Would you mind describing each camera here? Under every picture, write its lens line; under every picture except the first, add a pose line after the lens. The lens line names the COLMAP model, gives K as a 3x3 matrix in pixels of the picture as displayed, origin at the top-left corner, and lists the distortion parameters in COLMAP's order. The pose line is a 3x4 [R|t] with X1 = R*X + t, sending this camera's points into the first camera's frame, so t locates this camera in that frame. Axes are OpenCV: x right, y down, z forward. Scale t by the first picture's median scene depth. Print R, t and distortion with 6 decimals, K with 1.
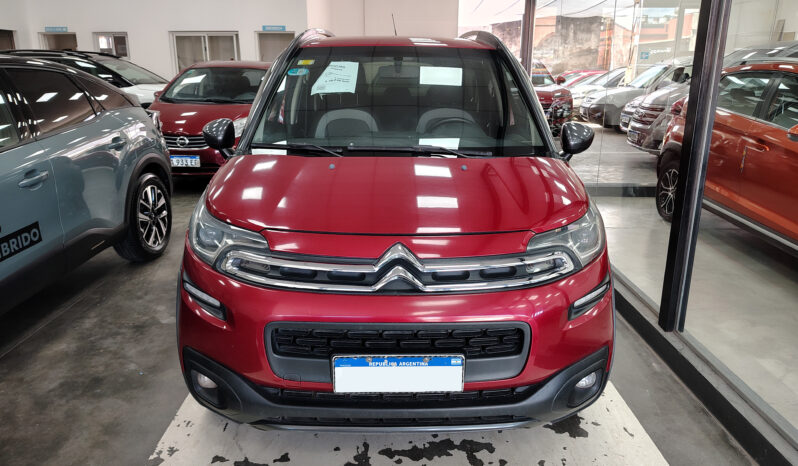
lens RADIAL K [[574.3, 0, 395.4], [0, 574.3, 233.5], [0, 0, 1]] dist [0.062957, -0.093569]
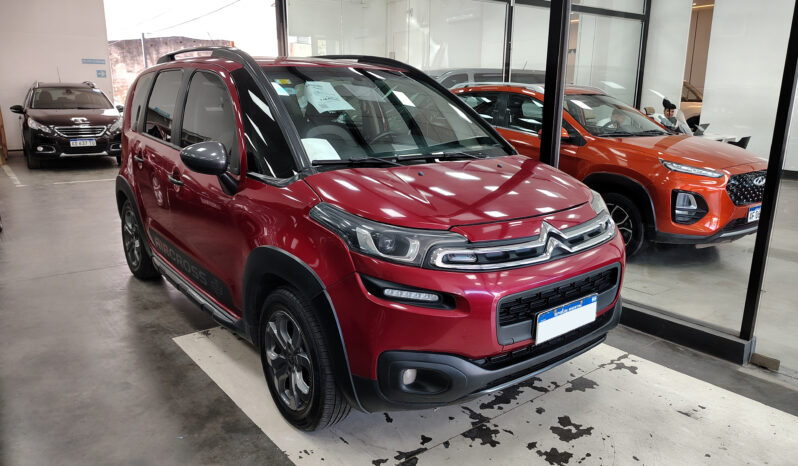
lens RADIAL K [[574.3, 0, 395.4], [0, 574.3, 233.5], [0, 0, 1]] dist [0.062957, -0.093569]
pose [[0.797439, -0.144718, 0.585789, -1.047755], [0.164437, 0.986189, 0.019786, -0.037255], [-0.580562, 0.080548, 0.810222, 0.141507]]
